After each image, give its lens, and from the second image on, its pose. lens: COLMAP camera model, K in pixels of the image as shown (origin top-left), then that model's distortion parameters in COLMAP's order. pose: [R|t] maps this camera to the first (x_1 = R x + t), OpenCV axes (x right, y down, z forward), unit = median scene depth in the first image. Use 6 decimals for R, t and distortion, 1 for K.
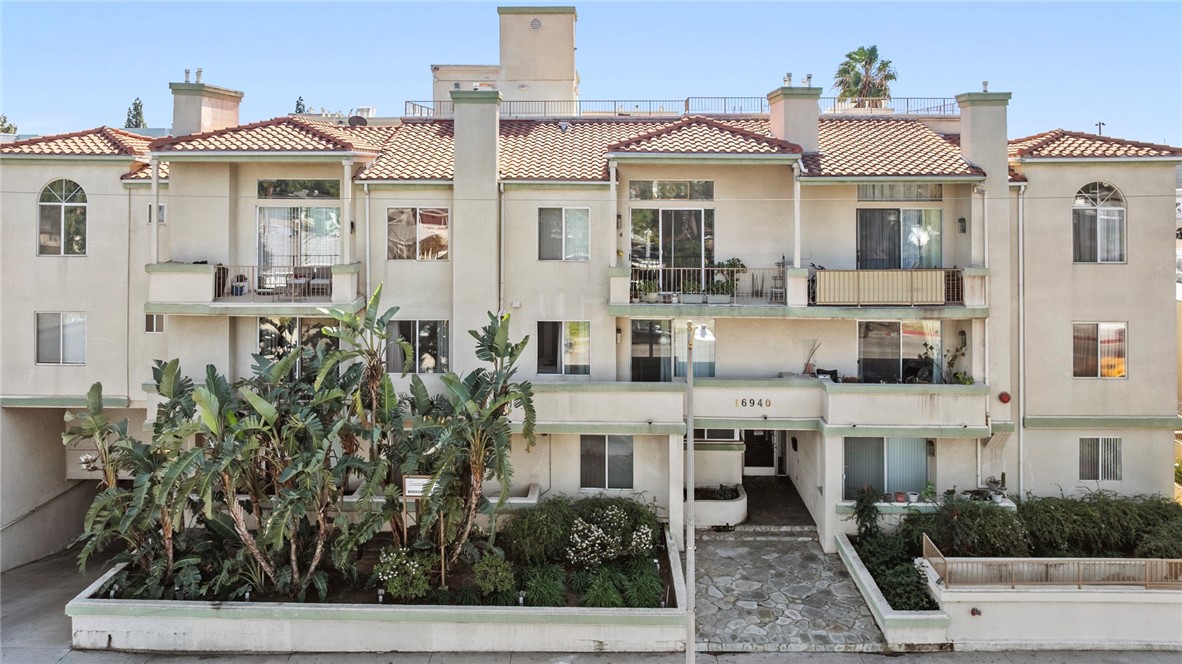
lens RADIAL K [[827.0, 0, 591.0], [0, 827.0, 332.0], [0, 0, 1]] dist [-0.007663, -0.002864]
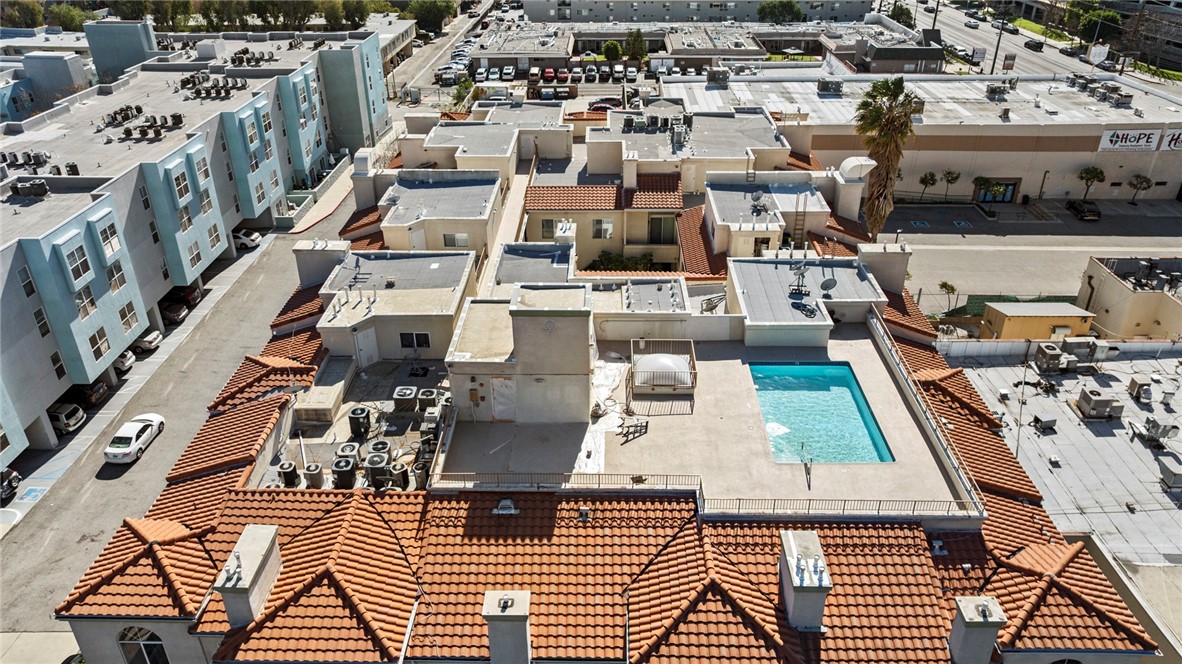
lens RADIAL K [[827.0, 0, 591.0], [0, 827.0, 332.0], [0, 0, 1]] dist [-0.007663, -0.002864]
pose [[0.999968, -0.001613, -0.007808, -0.022217], [0.005163, 0.877250, 0.480007, -1.125978], [0.006075, -0.480032, 0.877230, 0.240476]]
